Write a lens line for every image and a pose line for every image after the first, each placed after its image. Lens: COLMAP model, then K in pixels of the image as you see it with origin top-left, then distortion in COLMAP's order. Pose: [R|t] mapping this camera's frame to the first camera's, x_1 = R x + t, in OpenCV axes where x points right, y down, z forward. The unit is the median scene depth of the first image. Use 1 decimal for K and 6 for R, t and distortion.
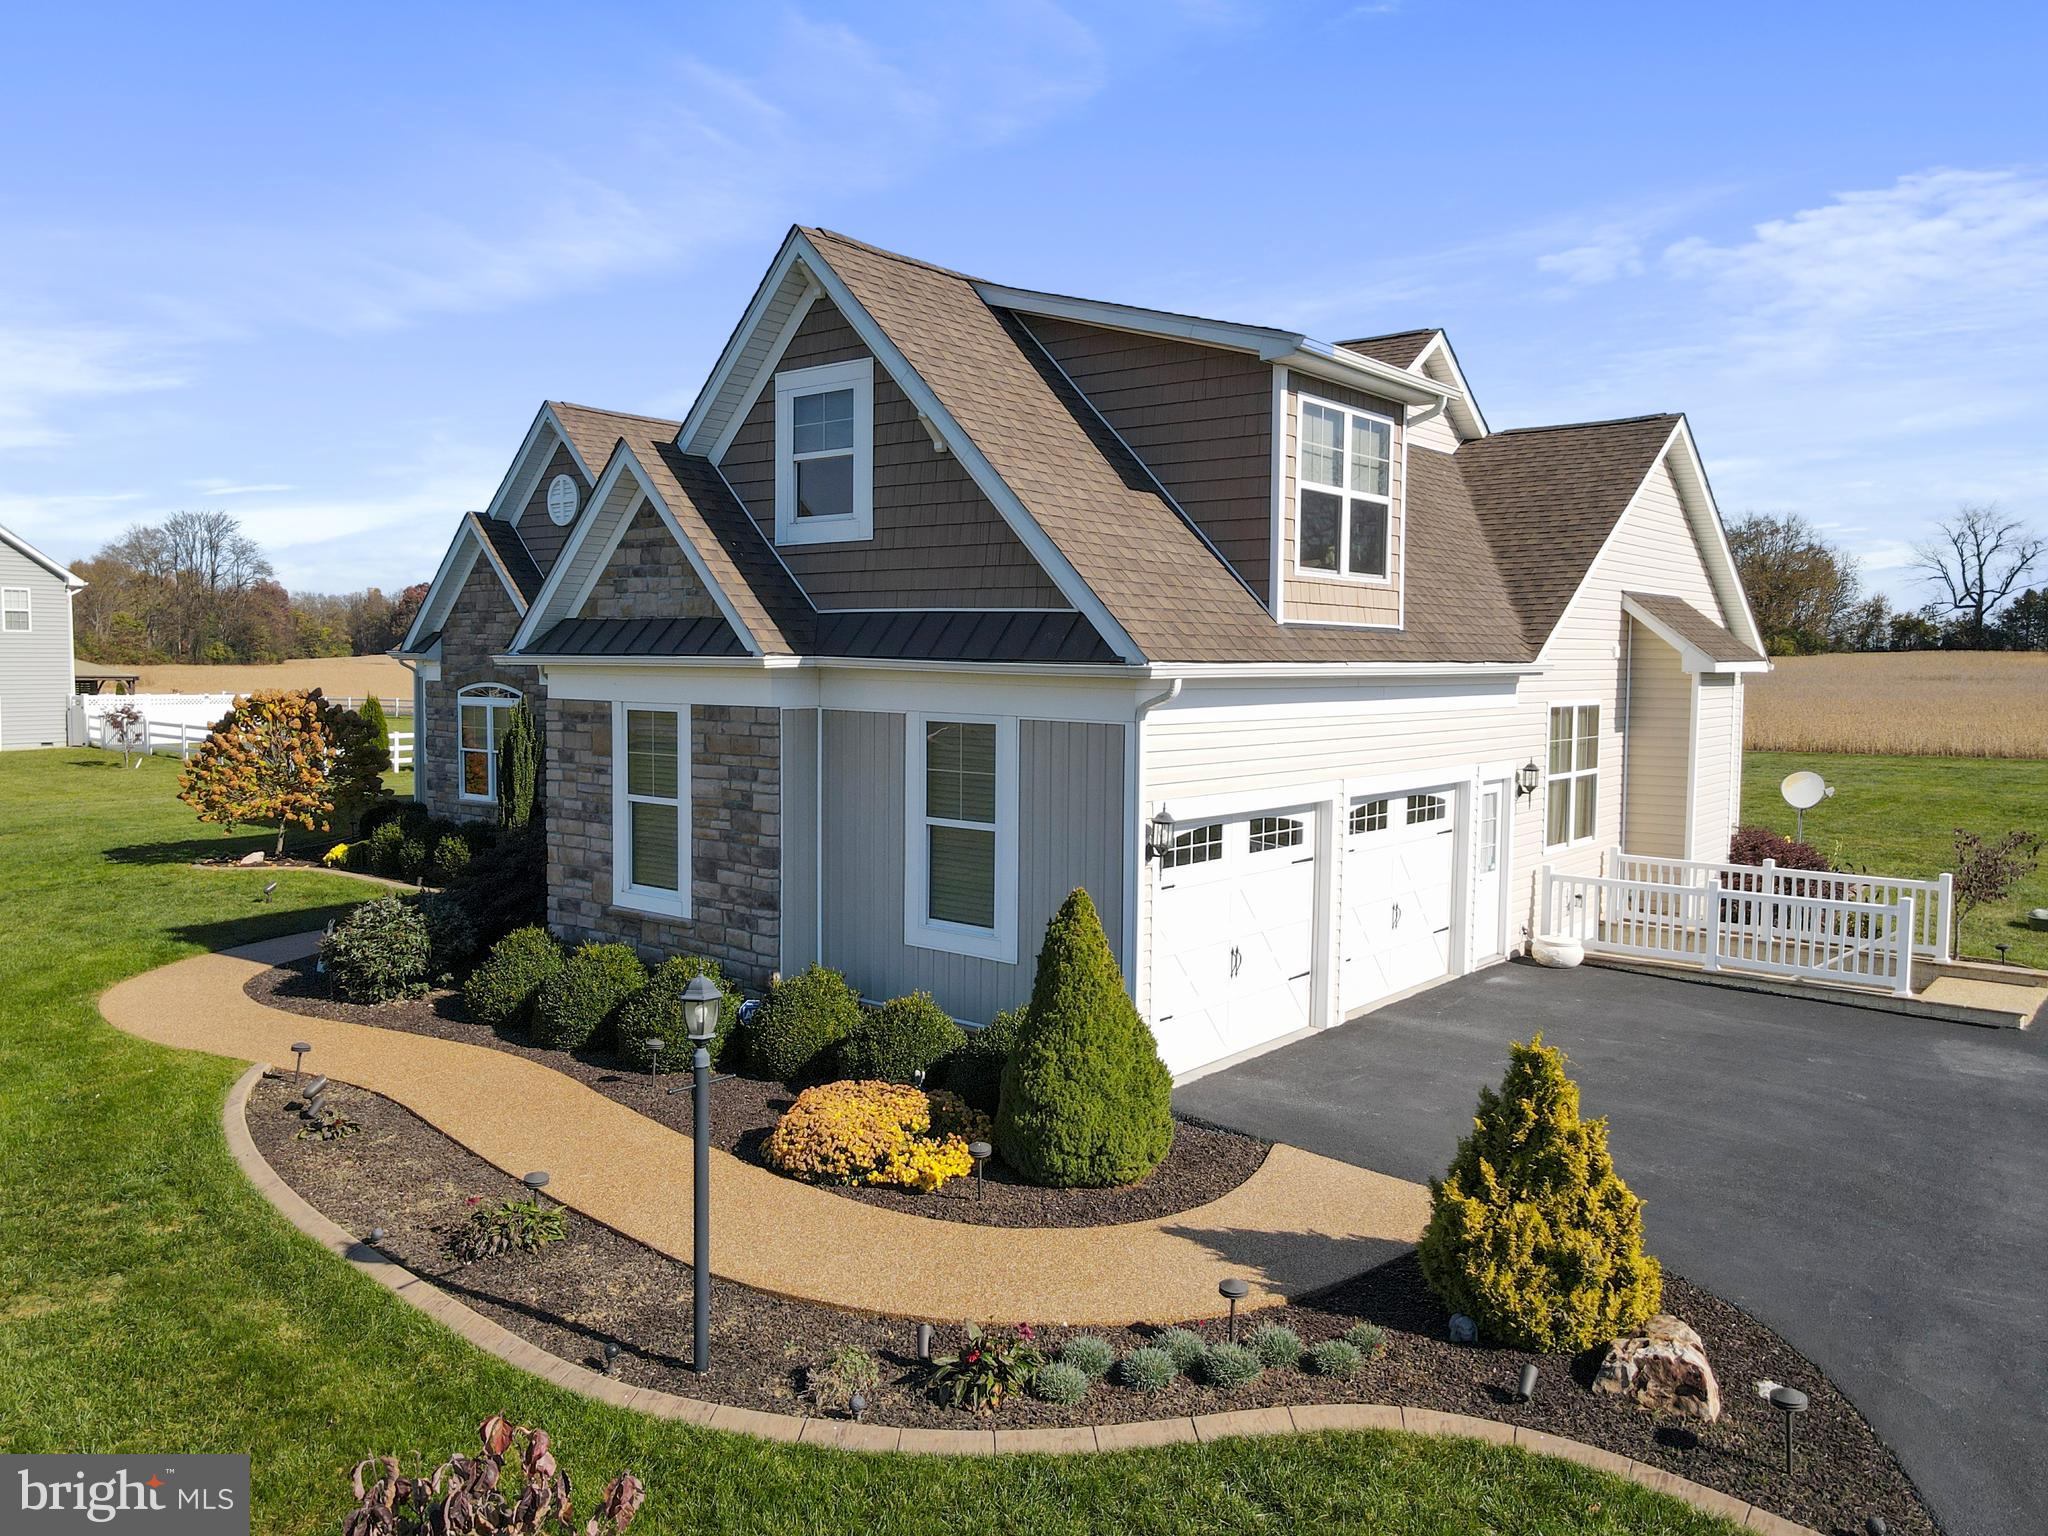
lens RADIAL K [[1499.9, 0, 1031.2], [0, 1499.9, 763.3], [0, 0, 1]] dist [-0.005286, 0.050111]
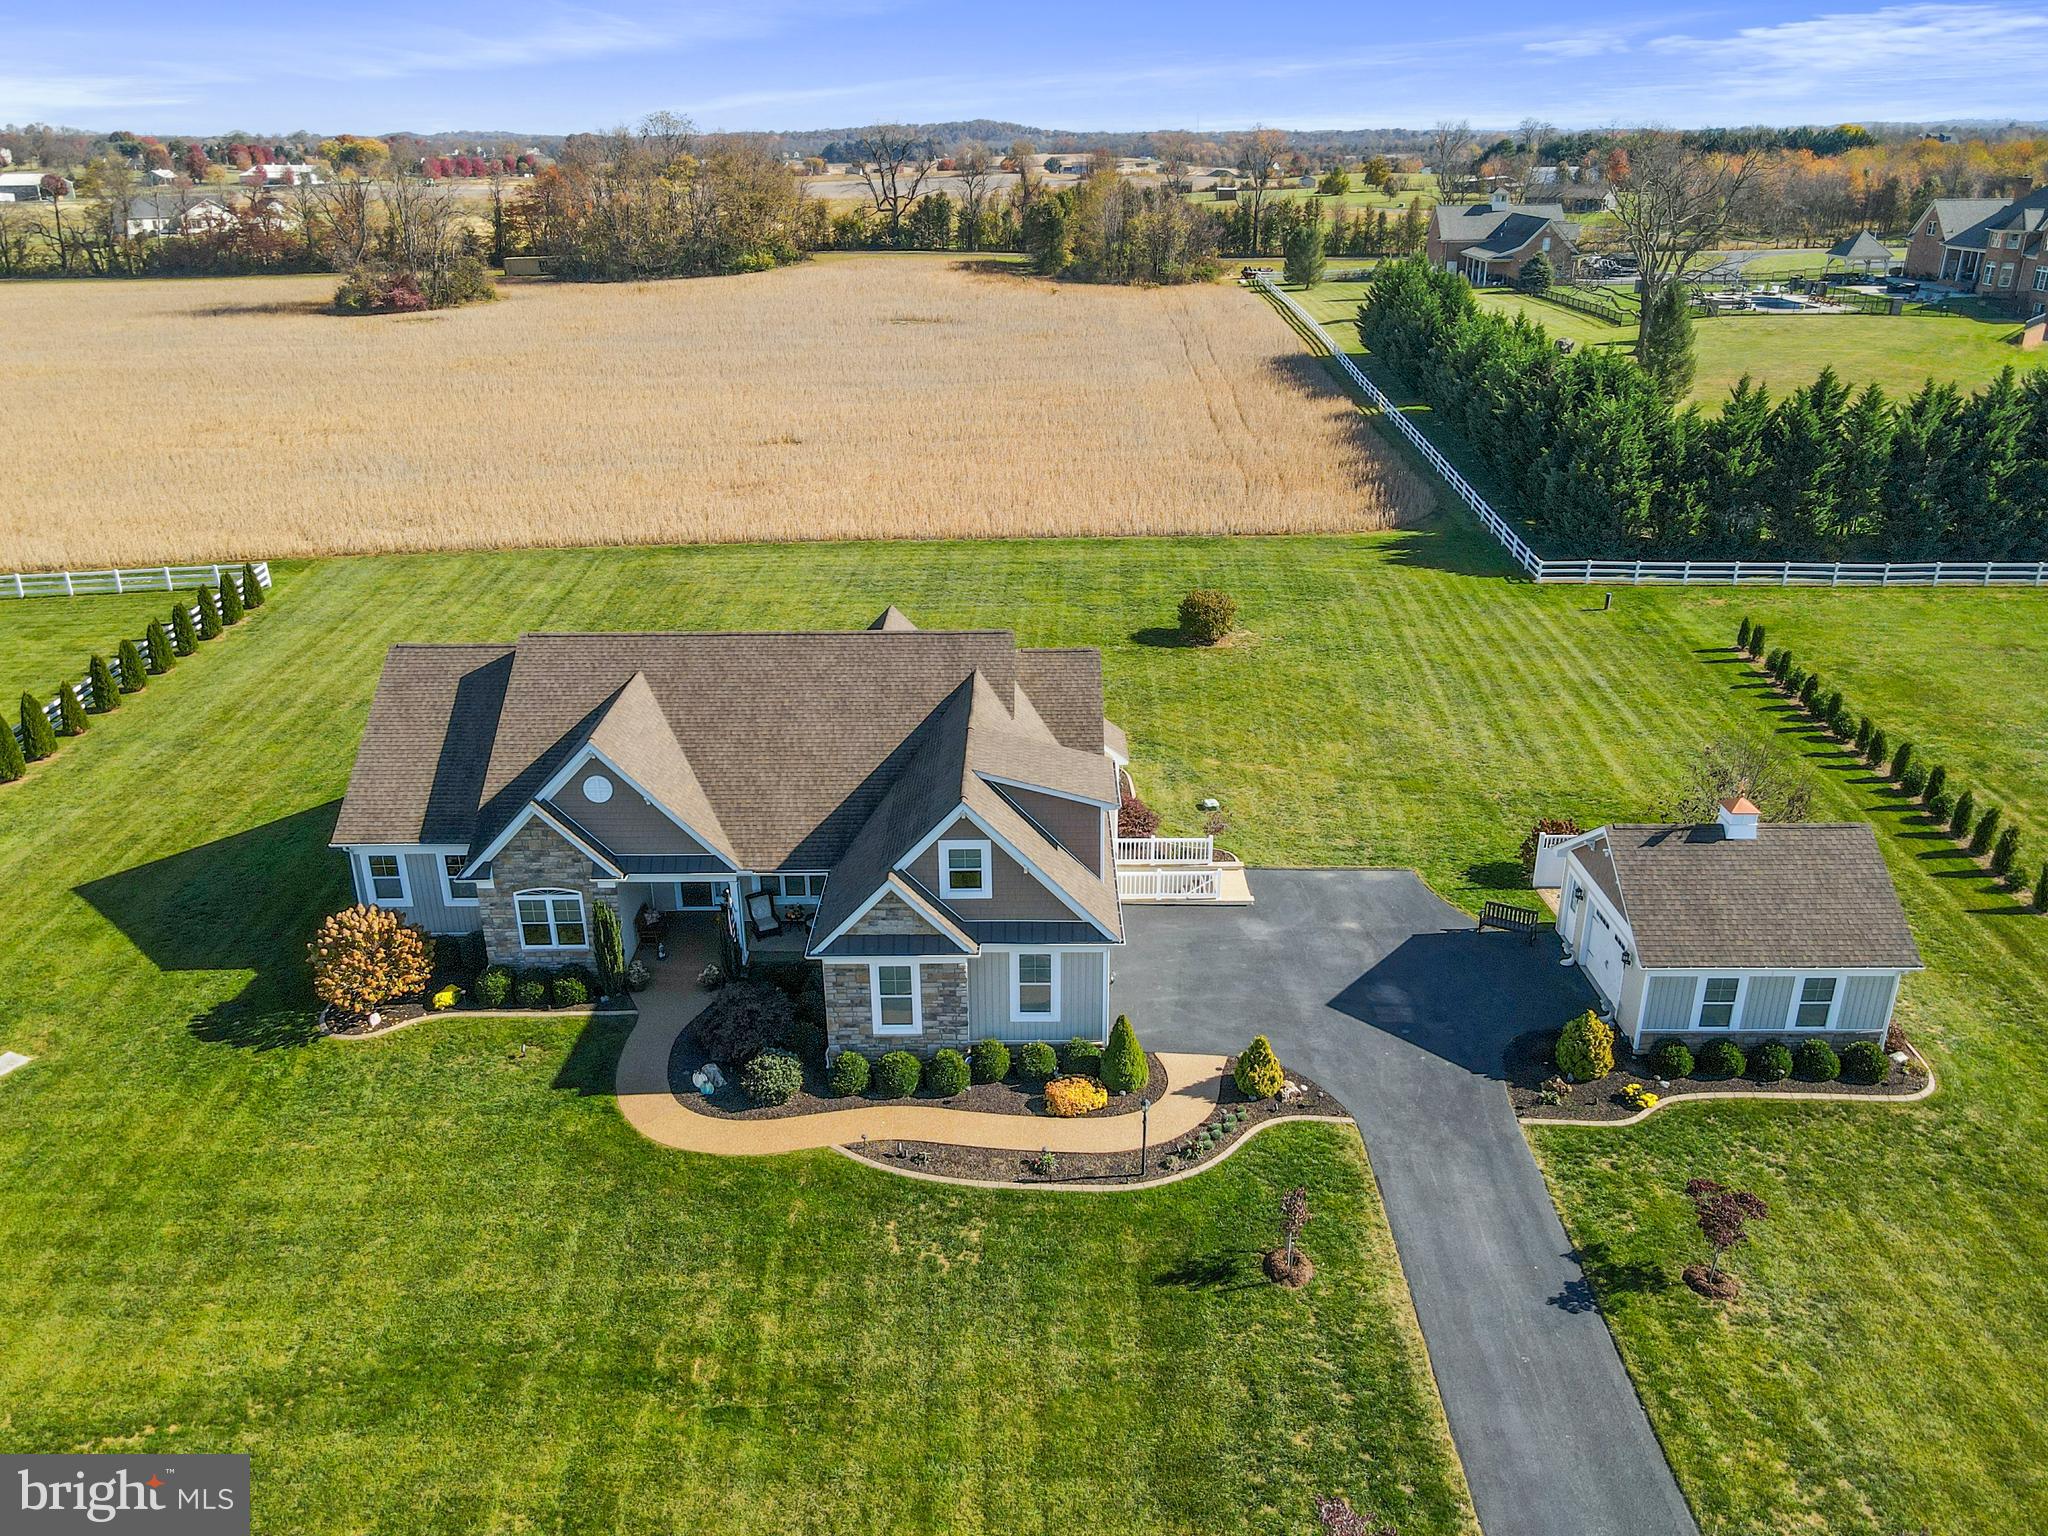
lens RADIAL K [[1521.0, 0, 1036.1], [0, 1521.0, 762.1], [0, 0, 1]] dist [-0.006494, 0.056823]
pose [[0.766425, -0.257855, 0.588305, -1.543212], [0.050747, 0.937332, 0.344723, -1.275805], [-0.640326, -0.234349, 0.731480, -0.999958]]
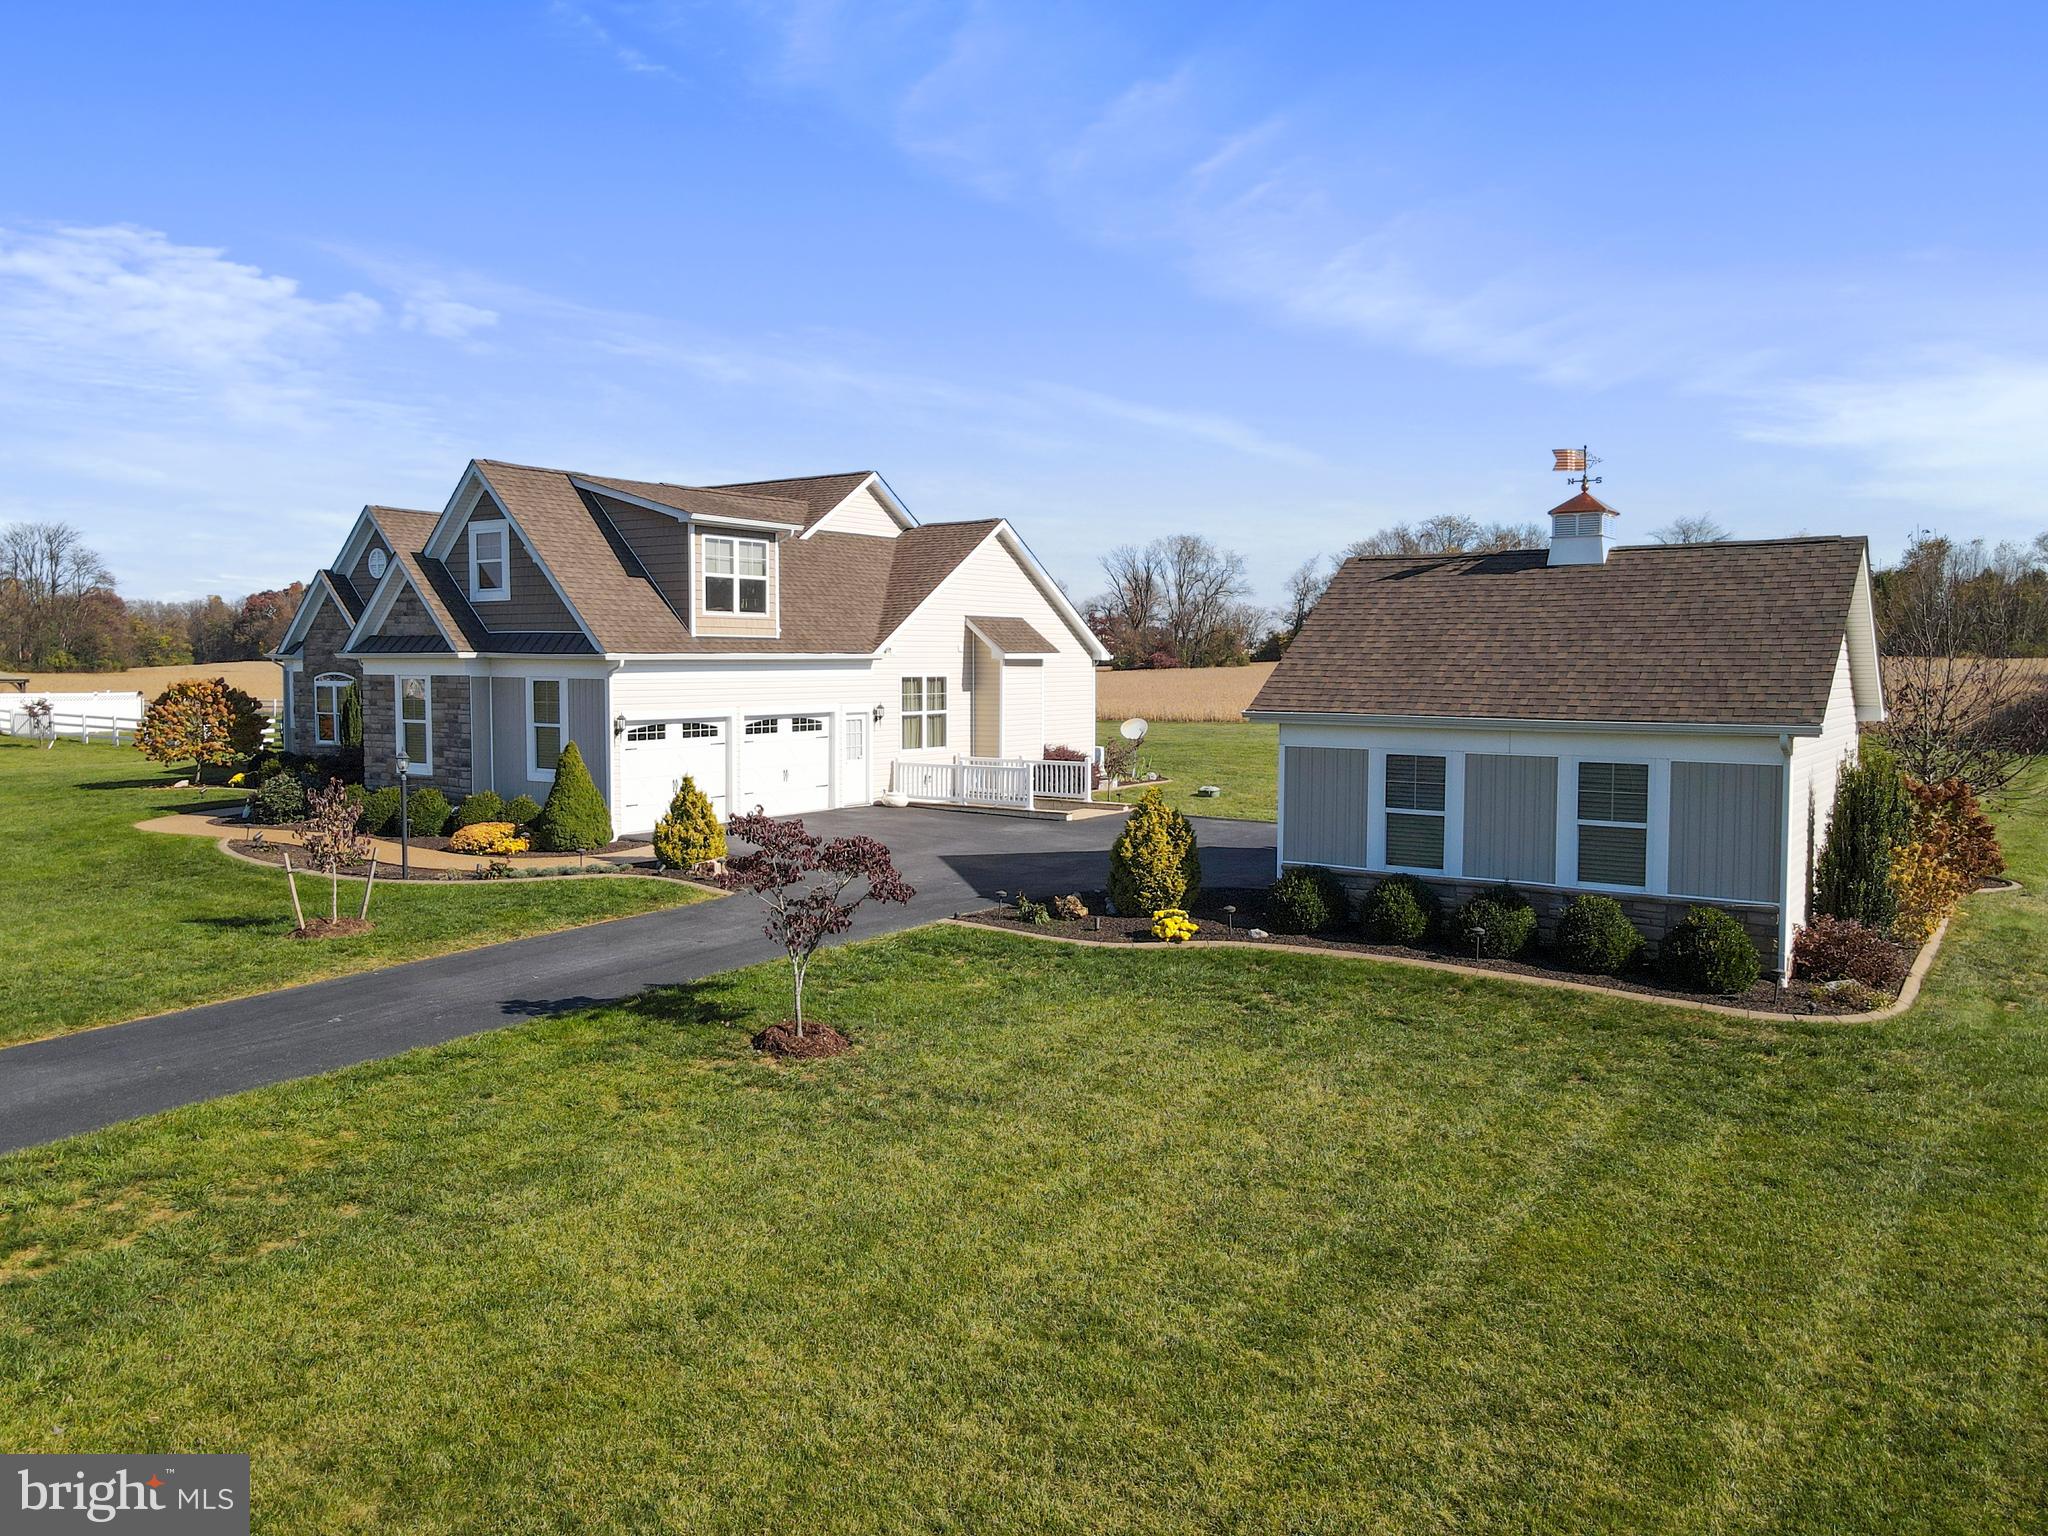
lens RADIAL K [[1521.0, 0, 1036.1], [0, 1521.0, 762.1], [0, 0, 1]] dist [-0.006494, 0.056823]
pose [[0.996455, -0.014359, 0.082891, 0.455552], [0.014623, 0.999890, -0.002581, 0.103256], [-0.082845, 0.003784, 0.996555, -1.245766]]
